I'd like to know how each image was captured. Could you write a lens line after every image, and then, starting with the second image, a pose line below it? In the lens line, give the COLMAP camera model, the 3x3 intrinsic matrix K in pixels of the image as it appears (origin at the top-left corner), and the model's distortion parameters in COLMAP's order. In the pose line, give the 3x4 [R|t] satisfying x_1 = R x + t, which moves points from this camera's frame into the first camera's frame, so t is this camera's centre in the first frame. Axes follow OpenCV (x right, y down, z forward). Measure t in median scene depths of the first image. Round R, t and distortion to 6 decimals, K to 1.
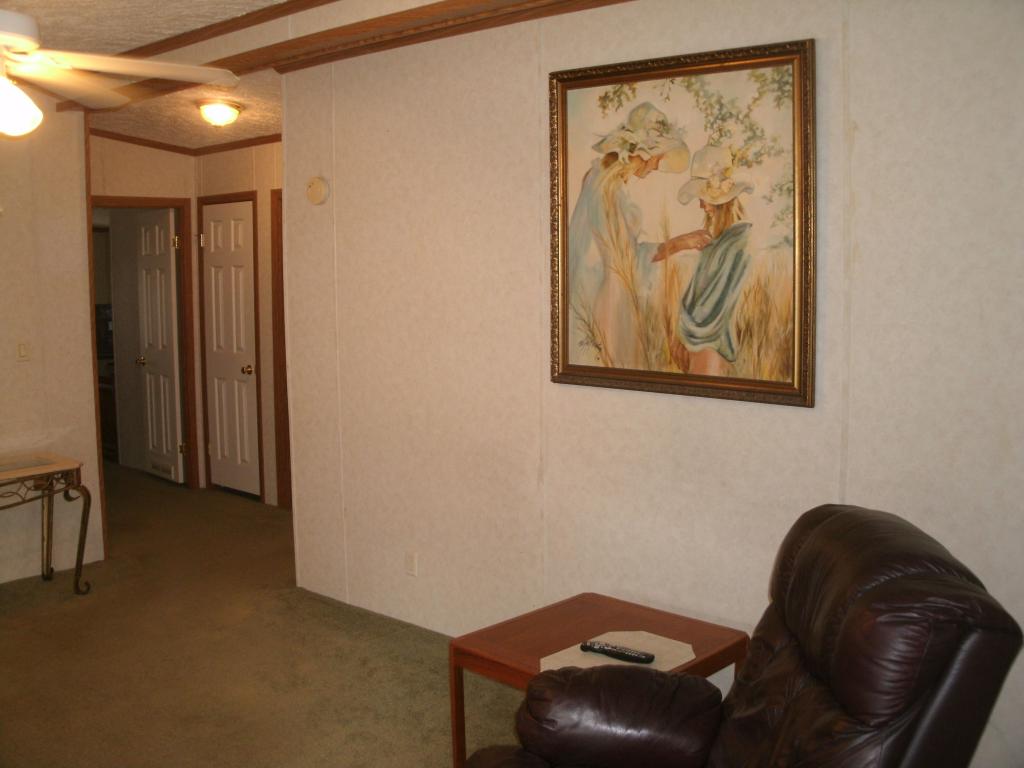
lens RADIAL K [[1062.1, 0, 509.4], [0, 1062.1, 387.7], [0, 0, 1]] dist [-0.325503, 0.474812]
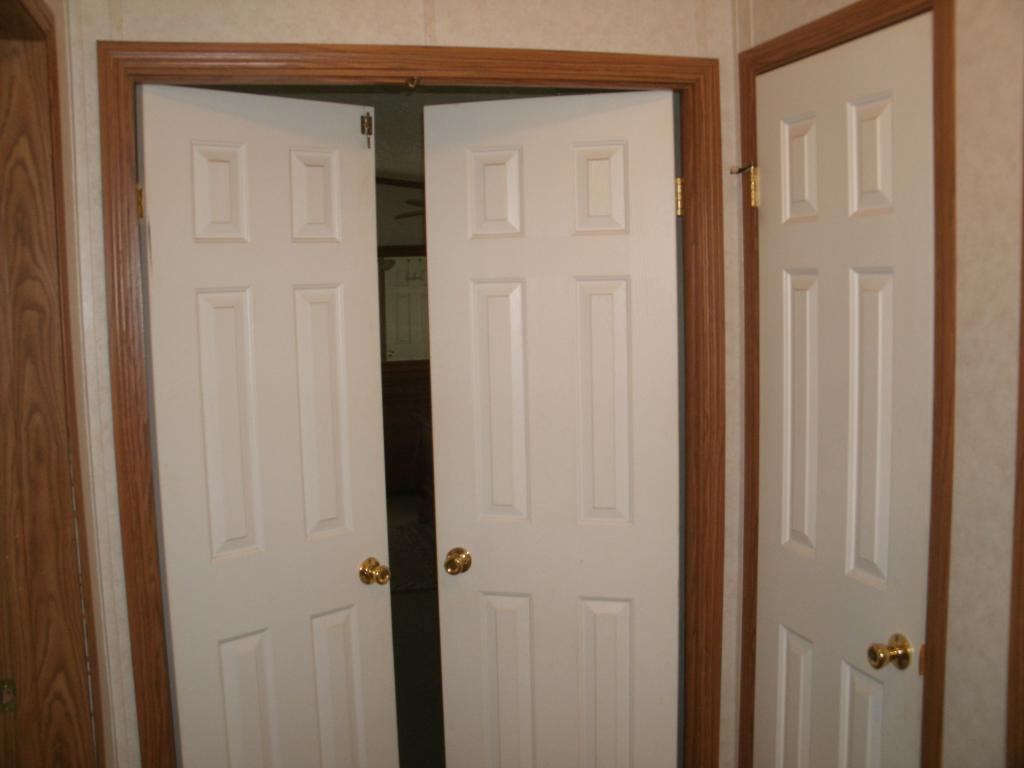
lens RADIAL K [[1062.1, 0, 509.4], [0, 1062.1, 387.7], [0, 0, 1]] dist [-0.325503, 0.474812]
pose [[0.836044, 0.037257, -0.547396, -0.187427], [-0.043238, 0.999063, 0.001961, -0.079780], [0.546957, 0.022028, 0.836871, 0.702430]]
